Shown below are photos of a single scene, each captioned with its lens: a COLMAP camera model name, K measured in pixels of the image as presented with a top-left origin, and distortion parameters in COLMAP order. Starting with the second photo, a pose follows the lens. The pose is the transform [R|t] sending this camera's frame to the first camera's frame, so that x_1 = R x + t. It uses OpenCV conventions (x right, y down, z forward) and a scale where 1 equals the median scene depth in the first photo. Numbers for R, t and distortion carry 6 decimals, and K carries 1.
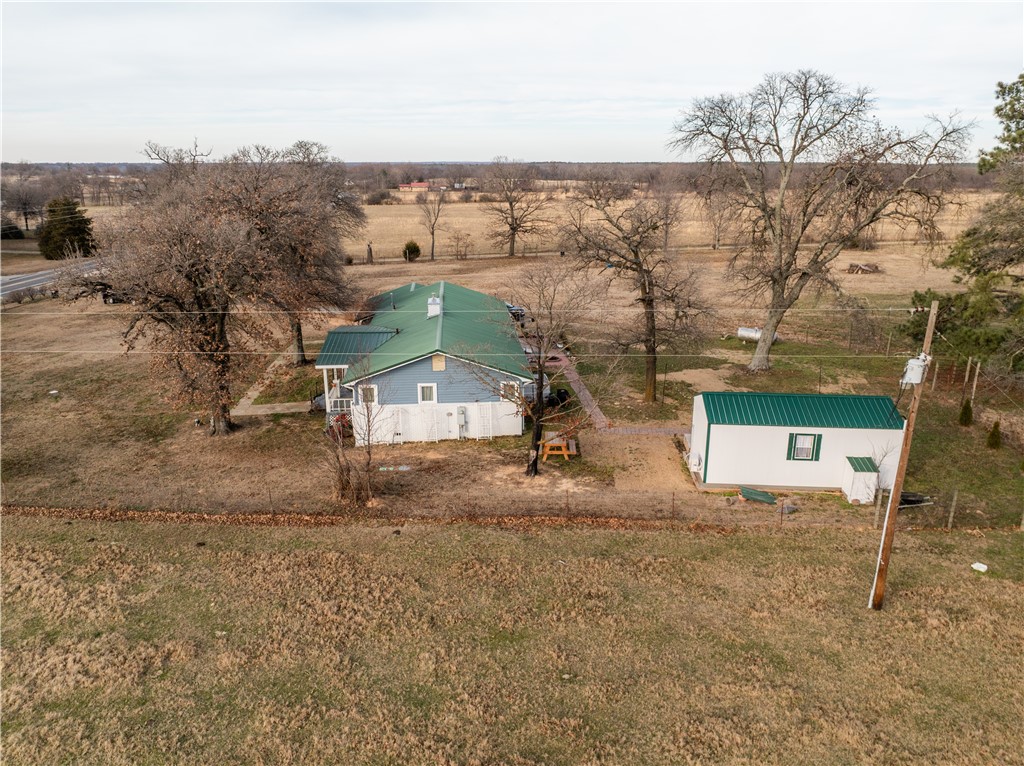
lens RADIAL K [[721.6, 0, 512.0], [0, 721.6, 383.0], [0, 0, 1]] dist [-0.033055, 0.003519]
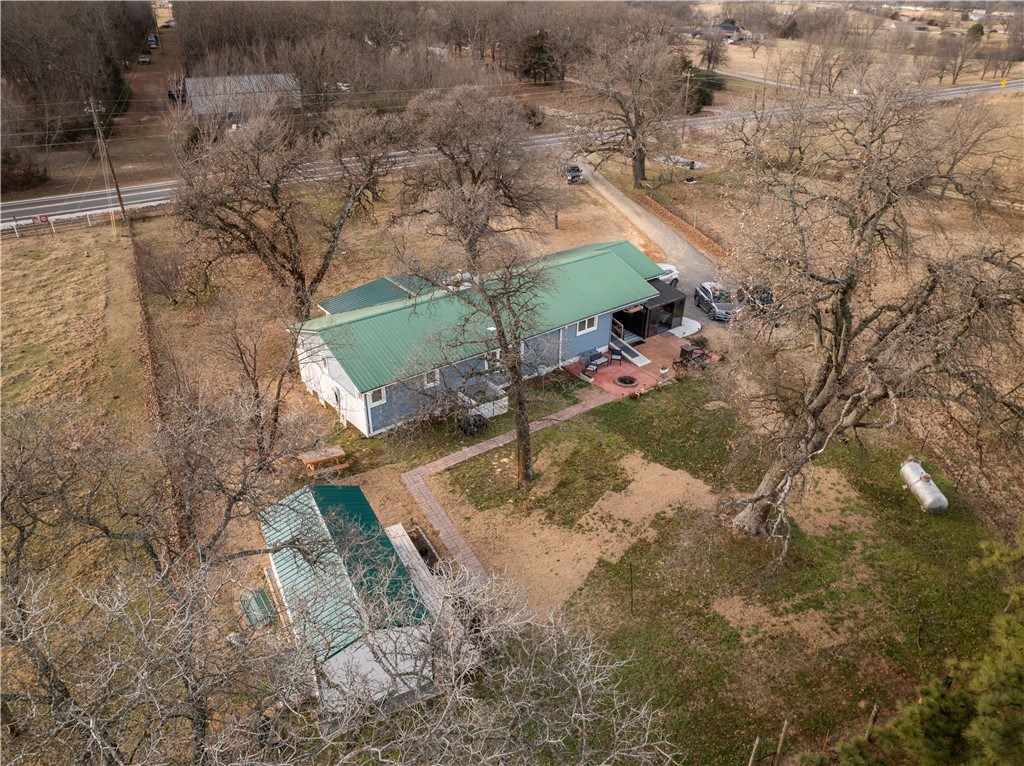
lens RADIAL K [[721.6, 0, 512.0], [0, 721.6, 383.0], [0, 0, 1]] dist [-0.033055, 0.003519]
pose [[0.540245, 0.413083, -0.733142, 0.919781], [-0.246176, 0.910692, 0.331718, -0.422806], [0.804694, 0.001273, 0.593688, 0.620668]]
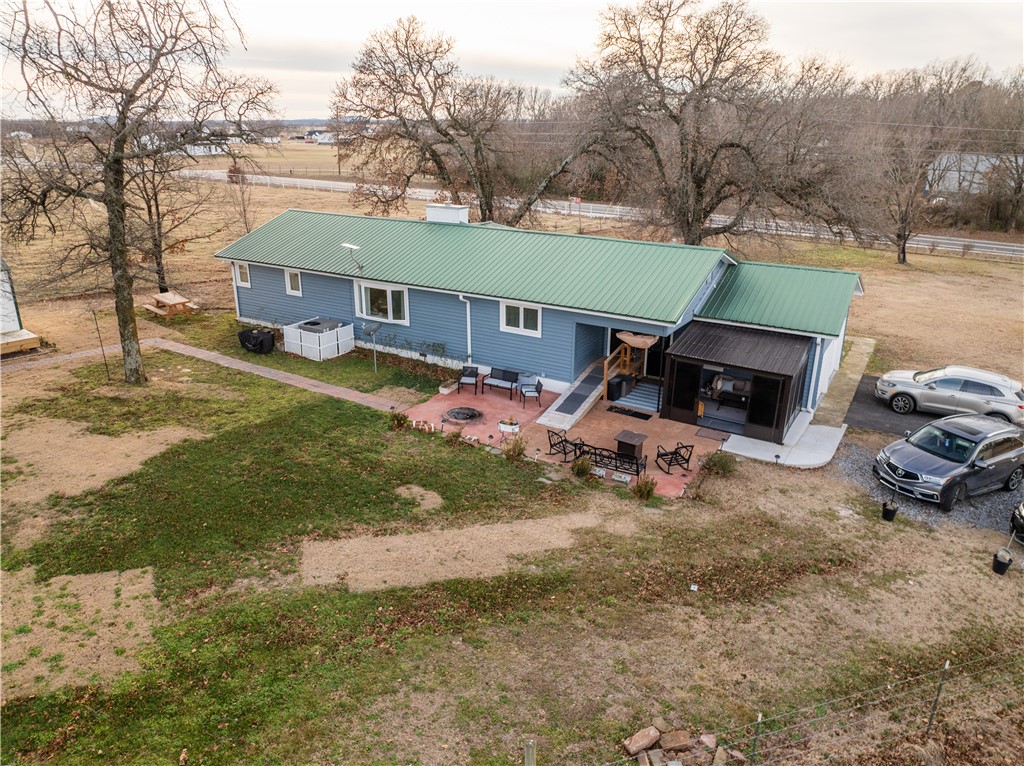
lens RADIAL K [[721.6, 0, 512.0], [0, 721.6, 383.0], [0, 0, 1]] dist [-0.033055, 0.003519]
pose [[-0.583857, 0.262922, -0.768104, 0.582885], [-0.246570, 0.843990, 0.476323, -0.416963], [0.773508, 0.467496, -0.427940, 1.866598]]
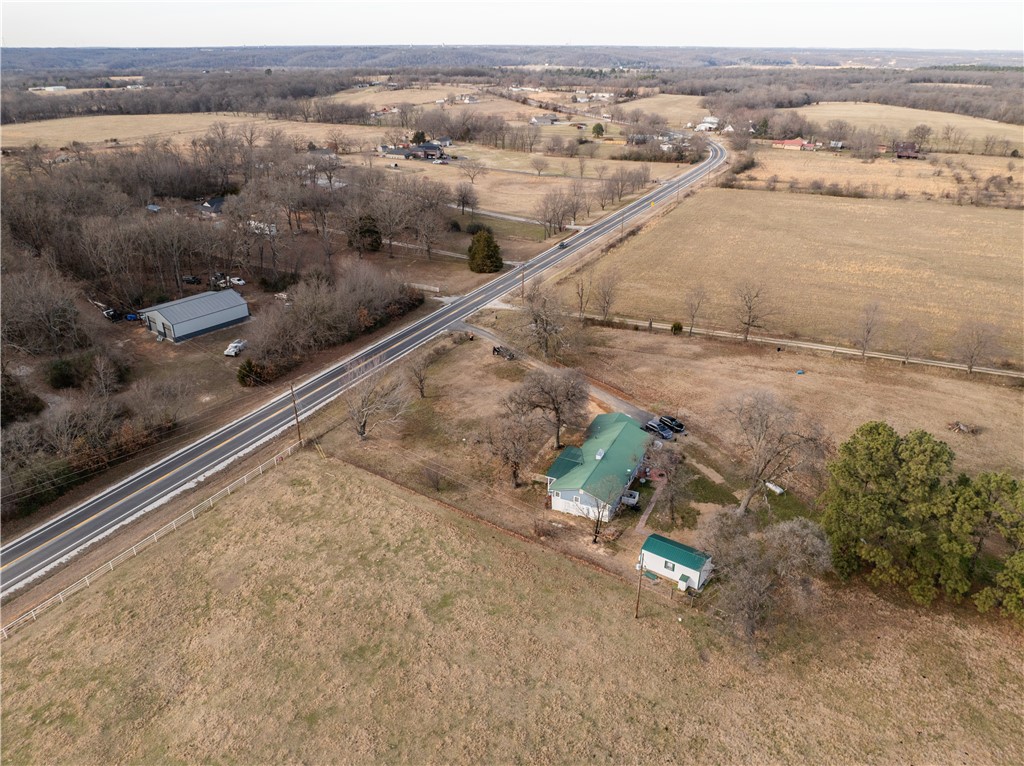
lens RADIAL K [[721.6, 0, 512.0], [0, 721.6, 383.0], [0, 0, 1]] dist [-0.033055, 0.003519]
pose [[0.862857, 0.215296, -0.457303, 0.917846], [-0.145624, 0.972273, 0.182972, -0.974771], [0.484016, -0.091284, 0.870285, -1.645605]]
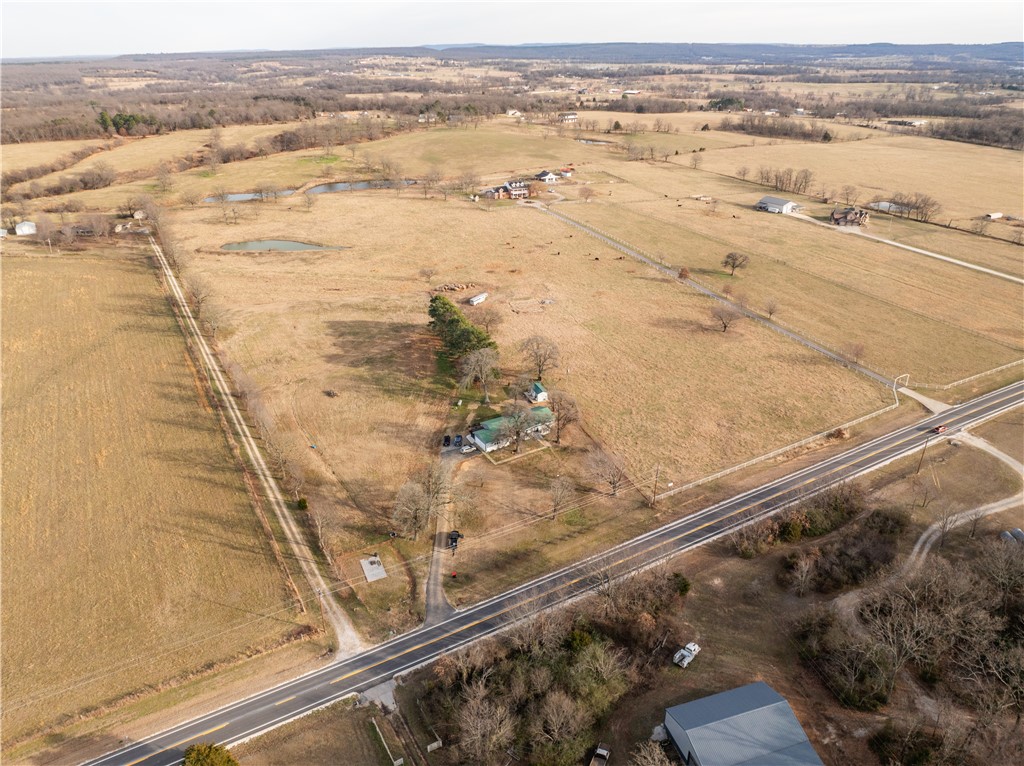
lens RADIAL K [[721.6, 0, 512.0], [0, 721.6, 383.0], [0, 0, 1]] dist [-0.033055, 0.003519]
pose [[-0.435499, -0.388993, 0.811804, -5.272479], [0.264812, 0.806551, 0.528536, -3.831014], [-0.860358, 0.445153, -0.248242, 2.877882]]
